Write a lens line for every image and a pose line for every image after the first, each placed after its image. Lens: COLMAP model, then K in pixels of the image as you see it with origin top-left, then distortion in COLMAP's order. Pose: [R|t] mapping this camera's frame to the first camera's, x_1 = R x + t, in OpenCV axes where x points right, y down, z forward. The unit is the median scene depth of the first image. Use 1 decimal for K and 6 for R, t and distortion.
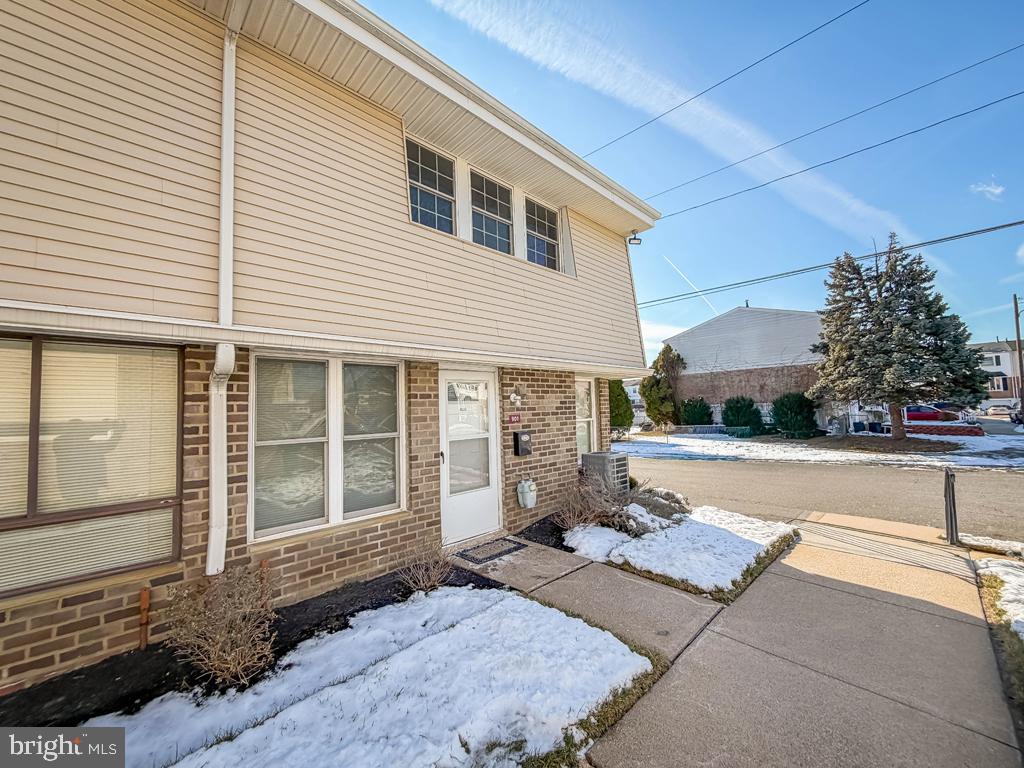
lens RADIAL K [[415.0, 0, 506.8], [0, 415.0, 382.1], [0, 0, 1]] dist [-0.001438, -0.000205]
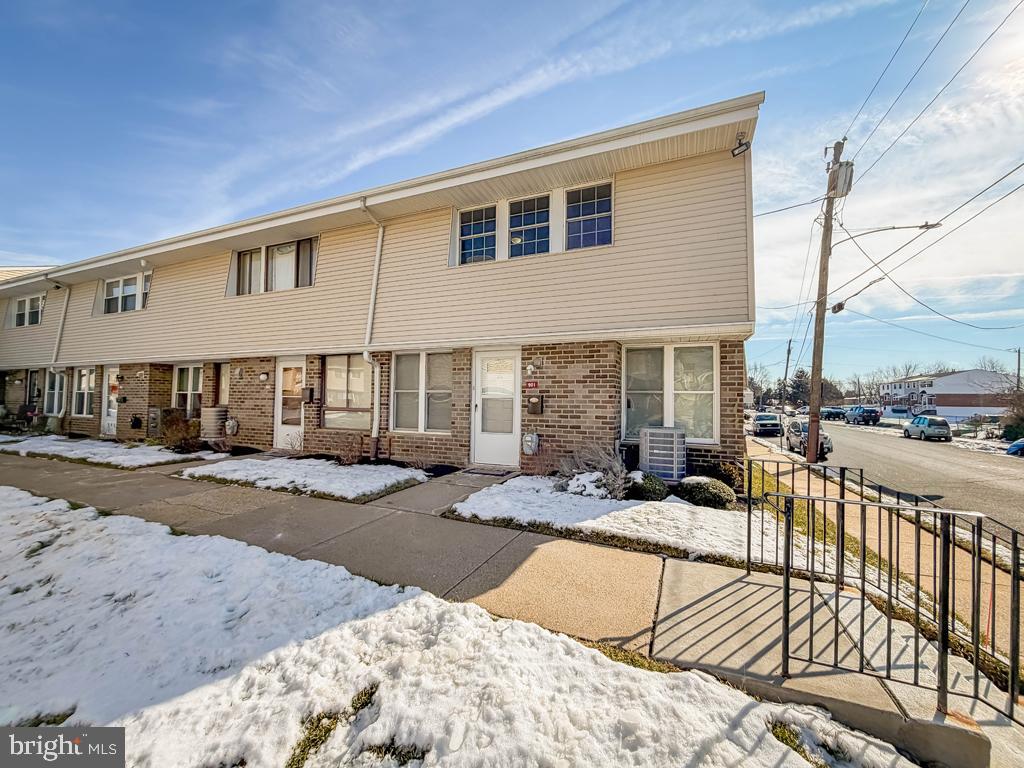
lens RADIAL K [[415.0, 0, 506.8], [0, 415.0, 382.1], [0, 0, 1]] dist [-0.001438, -0.000205]
pose [[0.367628, -0.007483, -0.929943, 1.334705], [0.041593, 0.999099, 0.008404, 0.075327], [0.929042, -0.041769, 0.367608, 0.528141]]
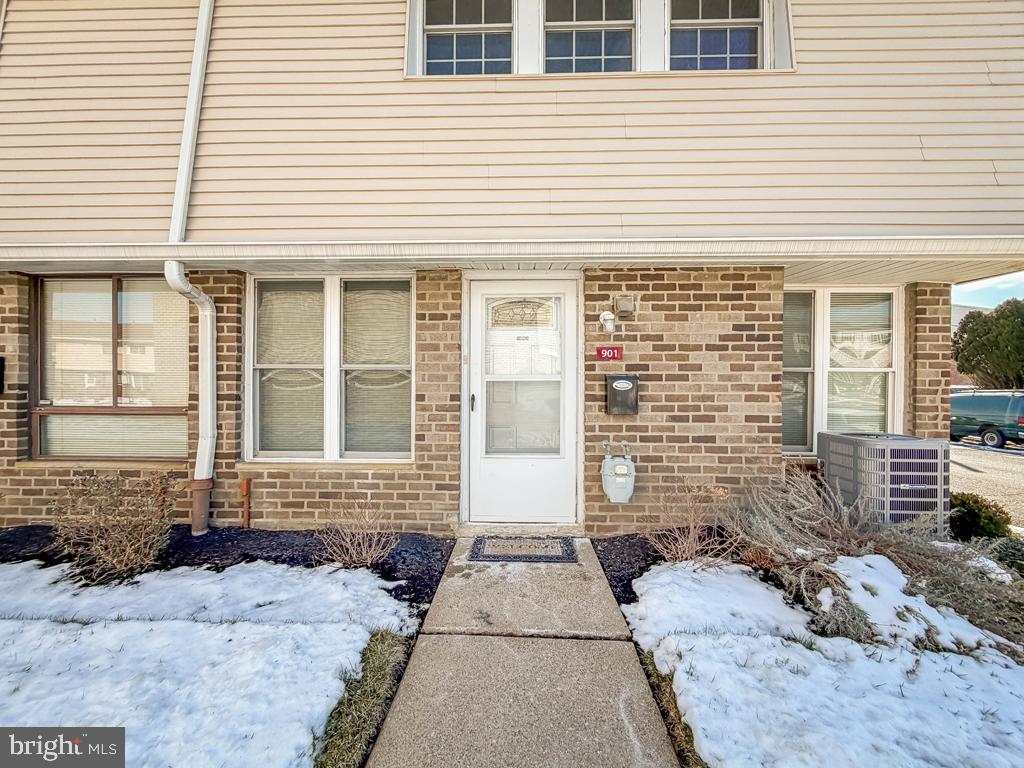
lens RADIAL K [[415.0, 0, 506.8], [0, 415.0, 382.1], [0, 0, 1]] dist [-0.001438, -0.000205]
pose [[0.689129, 0.030944, -0.723977, 0.403890], [0.025082, 0.997471, 0.066508, 0.098456], [0.724204, -0.063991, 0.686610, 0.542364]]
